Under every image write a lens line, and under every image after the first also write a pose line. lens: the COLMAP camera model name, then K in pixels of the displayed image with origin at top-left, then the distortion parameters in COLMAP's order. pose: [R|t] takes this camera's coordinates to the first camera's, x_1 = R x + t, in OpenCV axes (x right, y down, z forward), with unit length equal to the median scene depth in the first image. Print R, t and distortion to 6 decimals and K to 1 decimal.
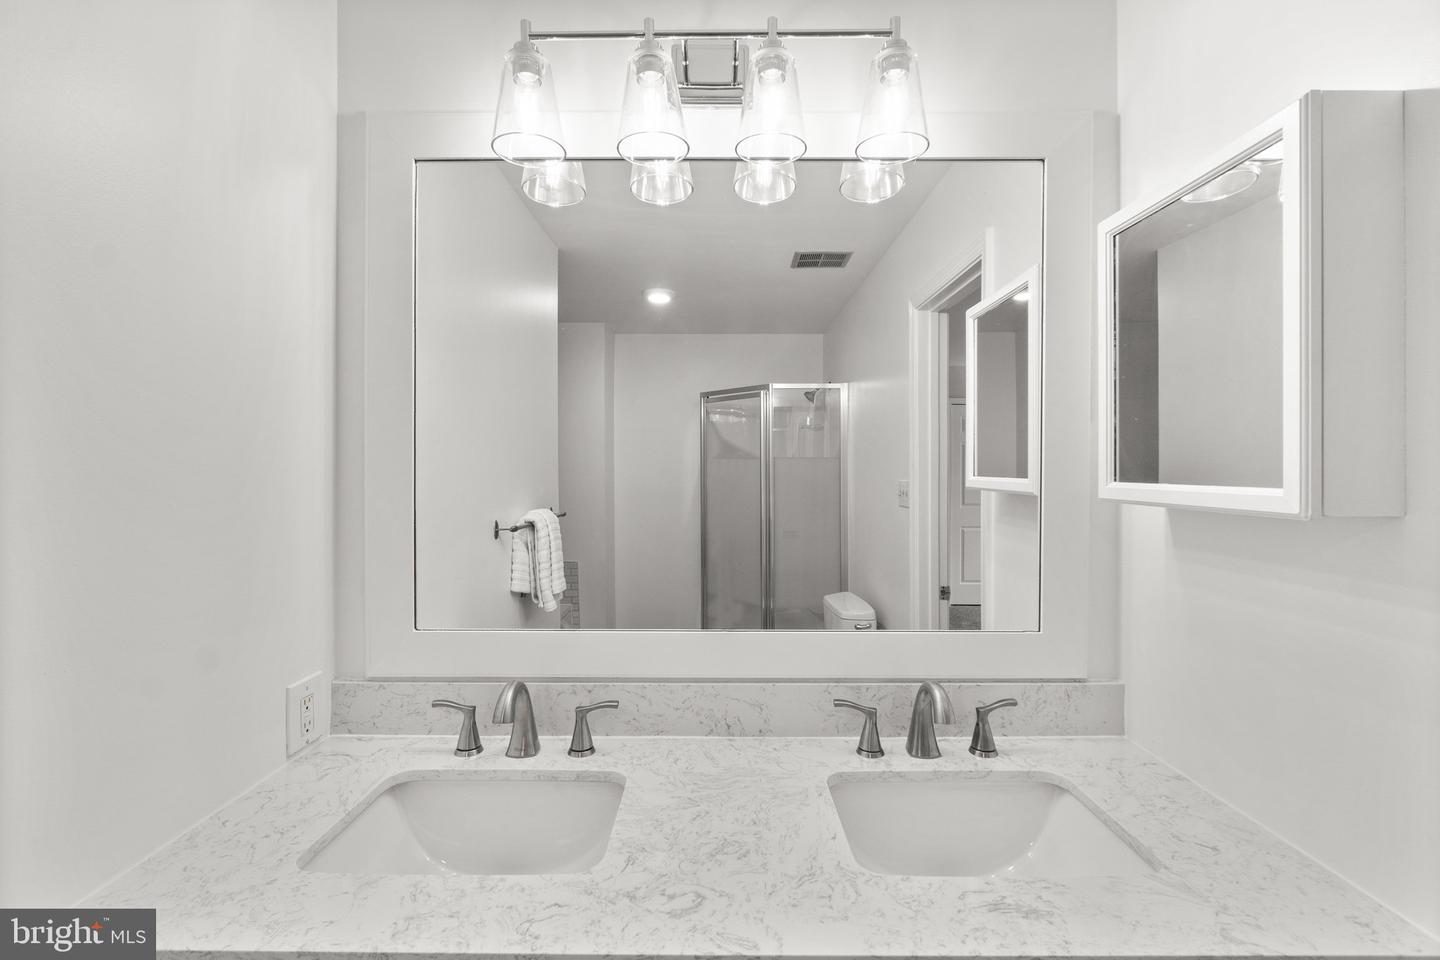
lens RADIAL K [[593.0, 0, 718.9], [0, 593.0, 469.0], [0, 0, 1]] dist [-0.007180, 0.002711]
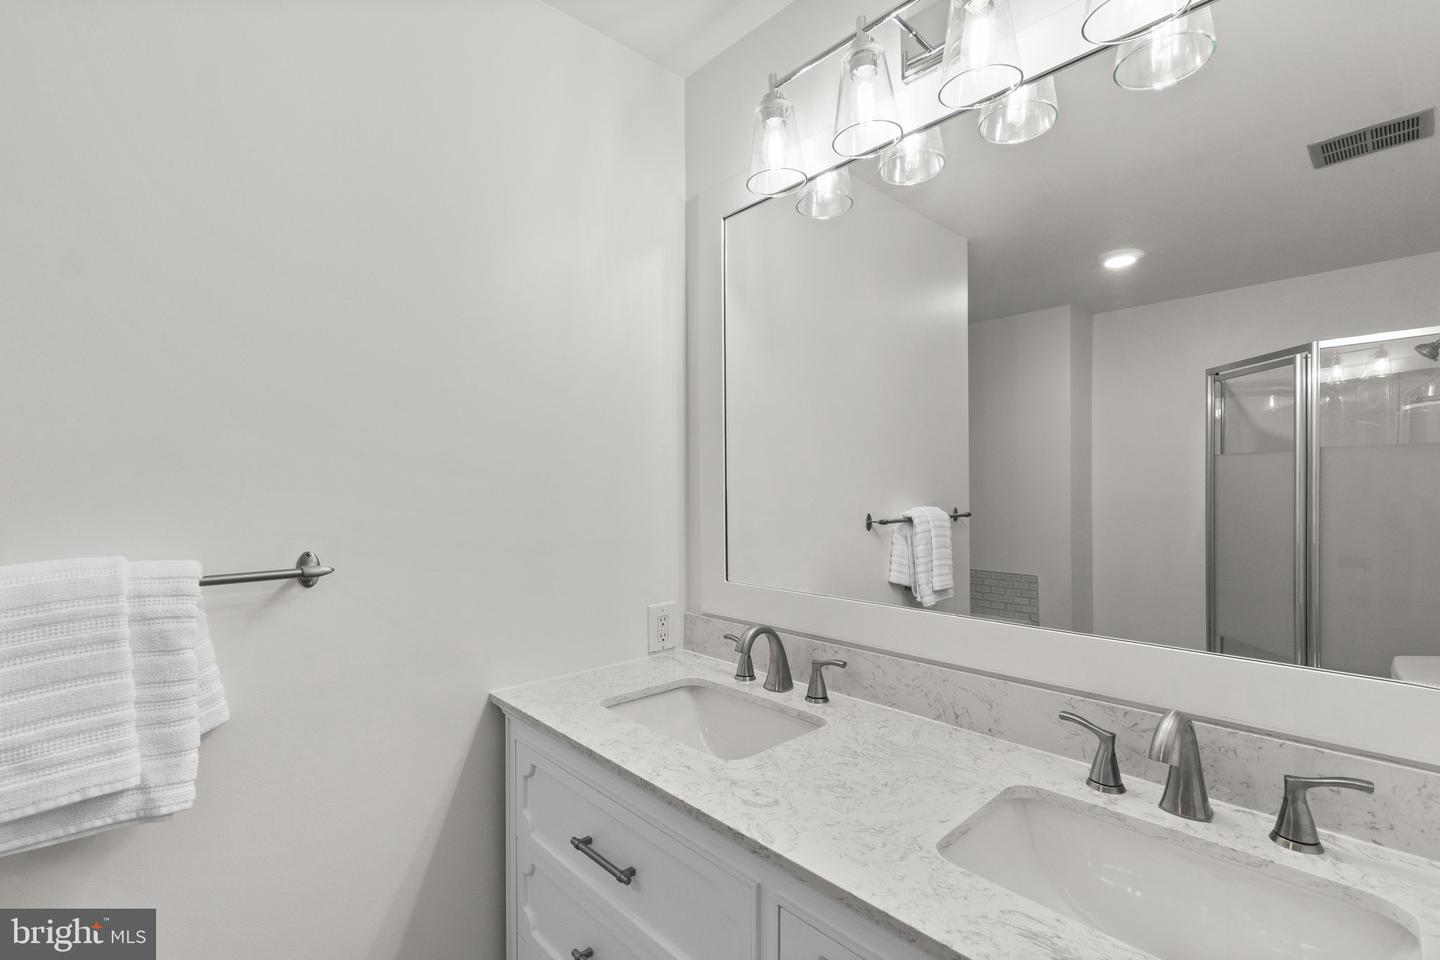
lens RADIAL K [[593.0, 0, 712.1], [0, 593.0, 487.4], [0, 0, 1]] dist [-0.007180, 0.002711]
pose [[0.710224, -0.000782, -0.703975, 0.415948], [0.011931, 0.999869, 0.010926, 0.055228], [0.703874, -0.016159, 0.710141, 0.059222]]
